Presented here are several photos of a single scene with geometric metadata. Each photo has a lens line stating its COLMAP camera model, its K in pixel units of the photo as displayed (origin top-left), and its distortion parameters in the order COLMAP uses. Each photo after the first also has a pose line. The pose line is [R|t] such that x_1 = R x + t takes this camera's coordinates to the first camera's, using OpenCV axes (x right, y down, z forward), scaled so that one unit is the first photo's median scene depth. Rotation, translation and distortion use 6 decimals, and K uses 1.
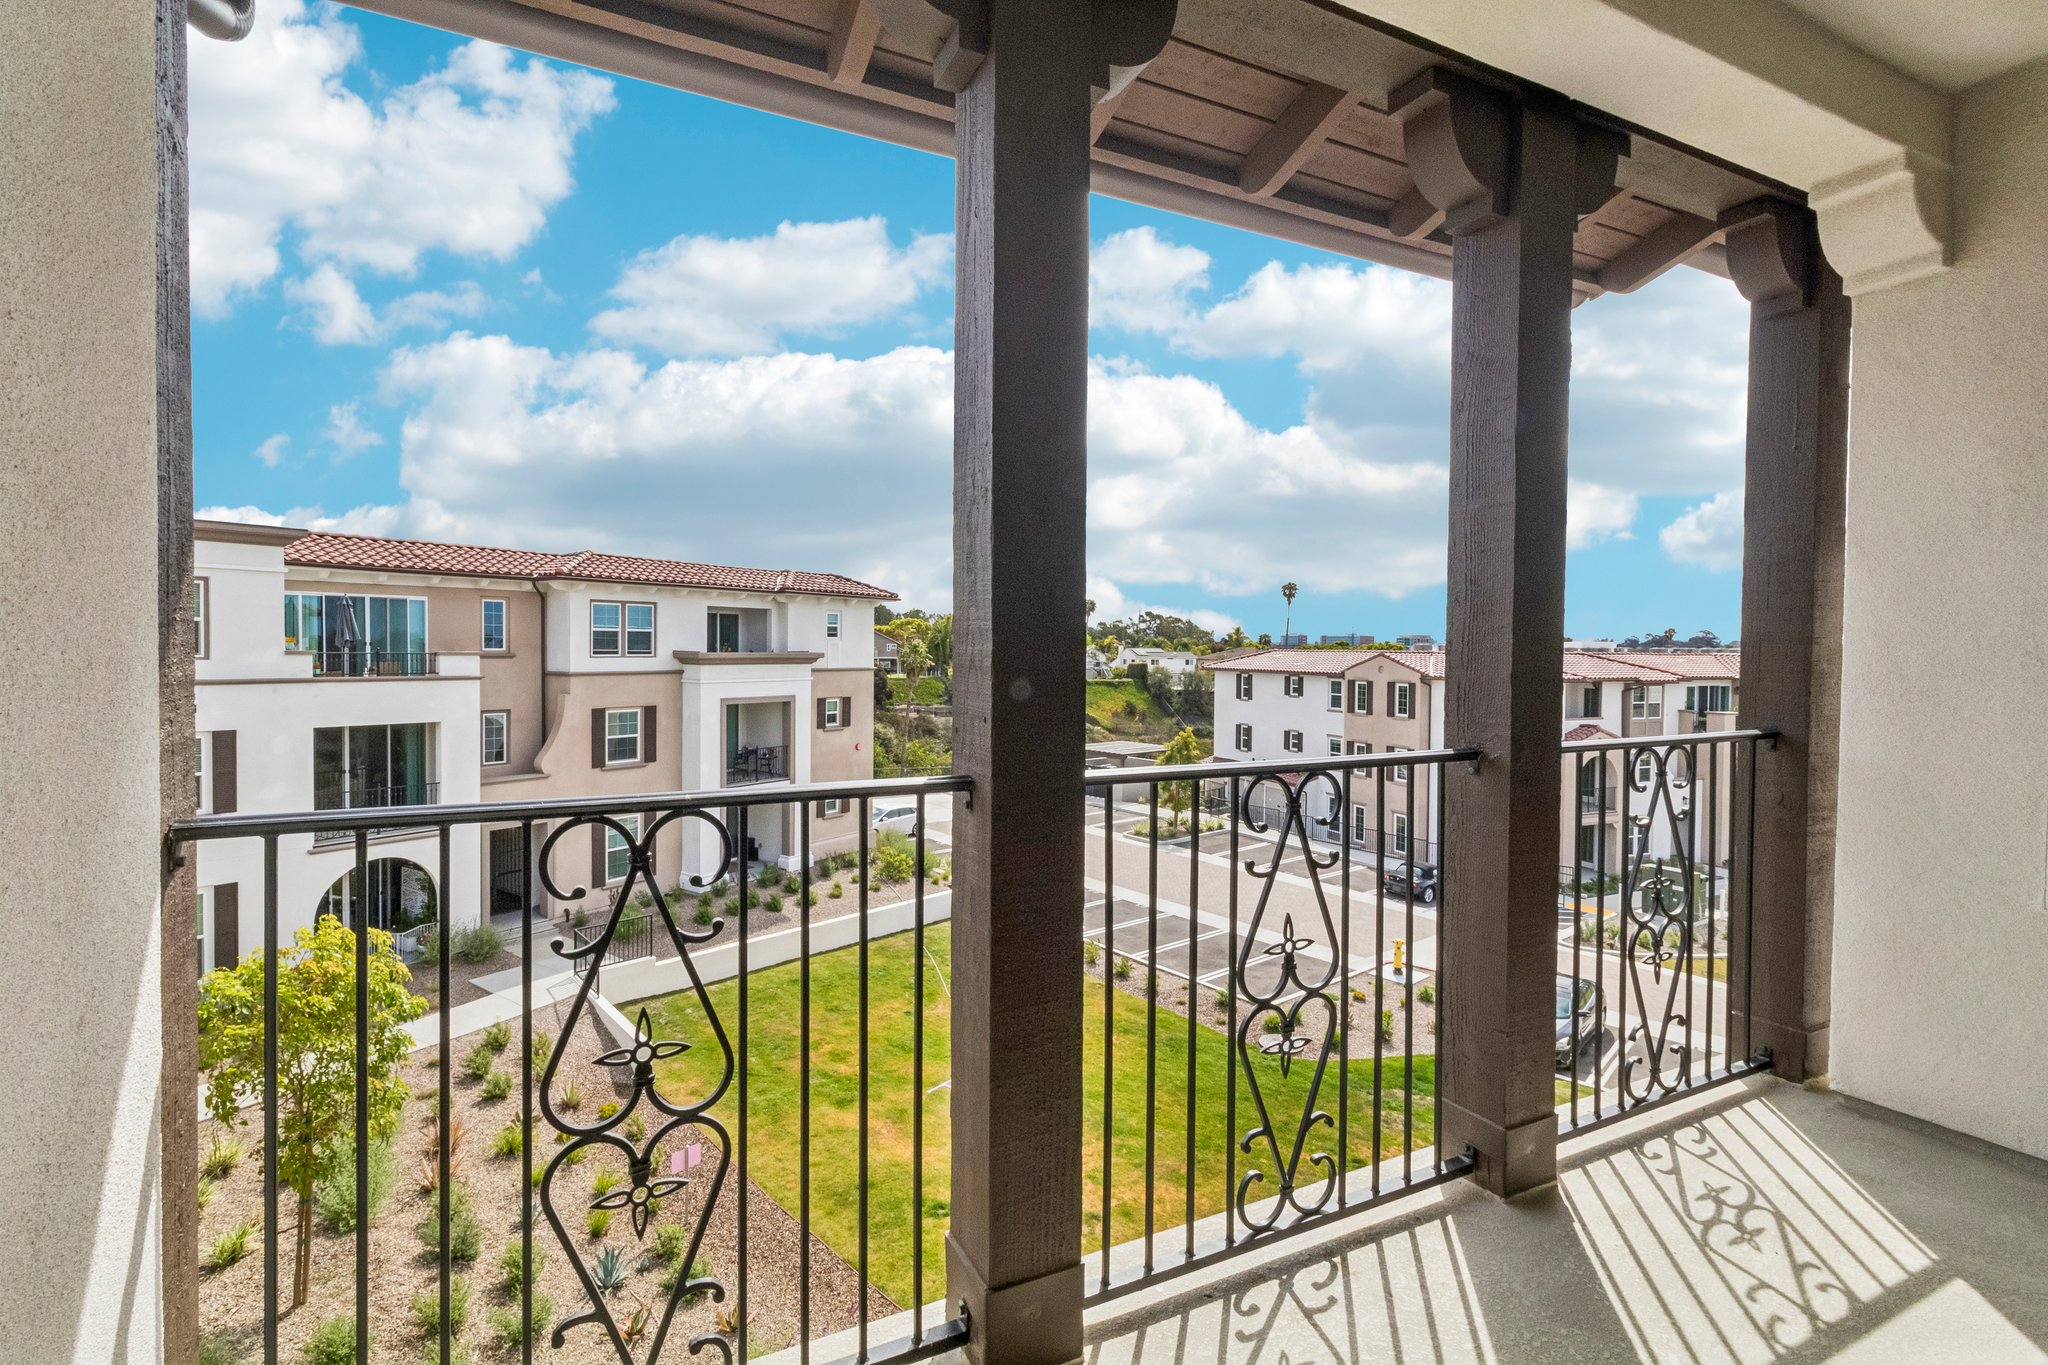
lens RADIAL K [[937.6, 0, 1020.7], [0, 937.6, 670.3], [0, 0, 1]] dist [0.005210, -0.002037]
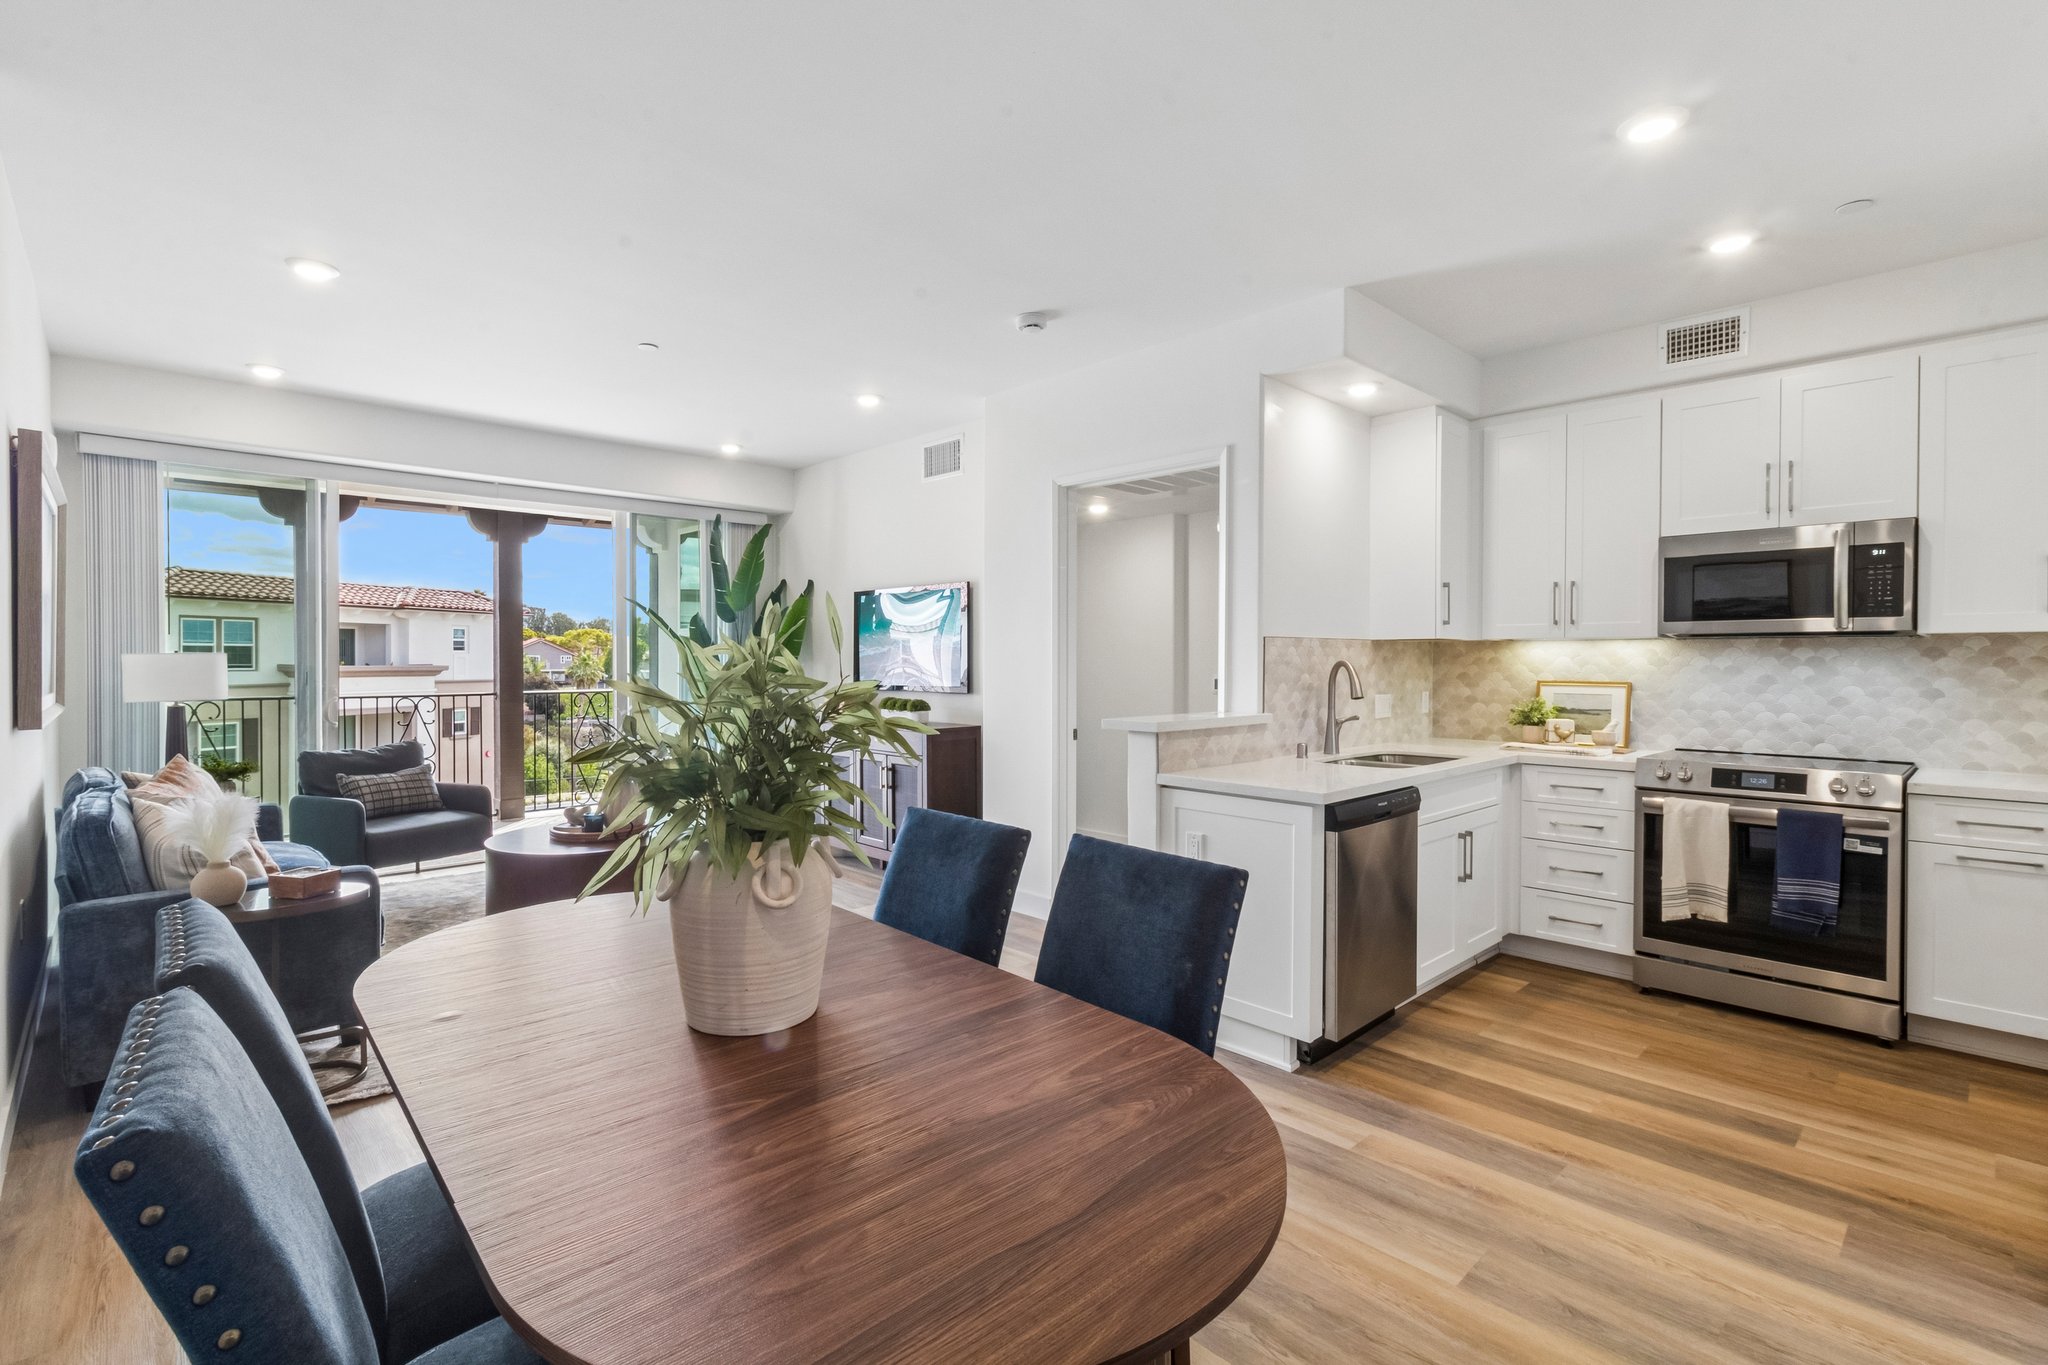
lens RADIAL K [[937.6, 0, 1015.9], [0, 937.6, 671.7], [0, 0, 1]] dist [0.005210, -0.002037]
pose [[0.955333, -0.007515, 0.295436, 0.104253], [0.010296, 0.999916, -0.007859, 0.003398], [-0.295352, 0.010550, 0.955330, -0.237188]]
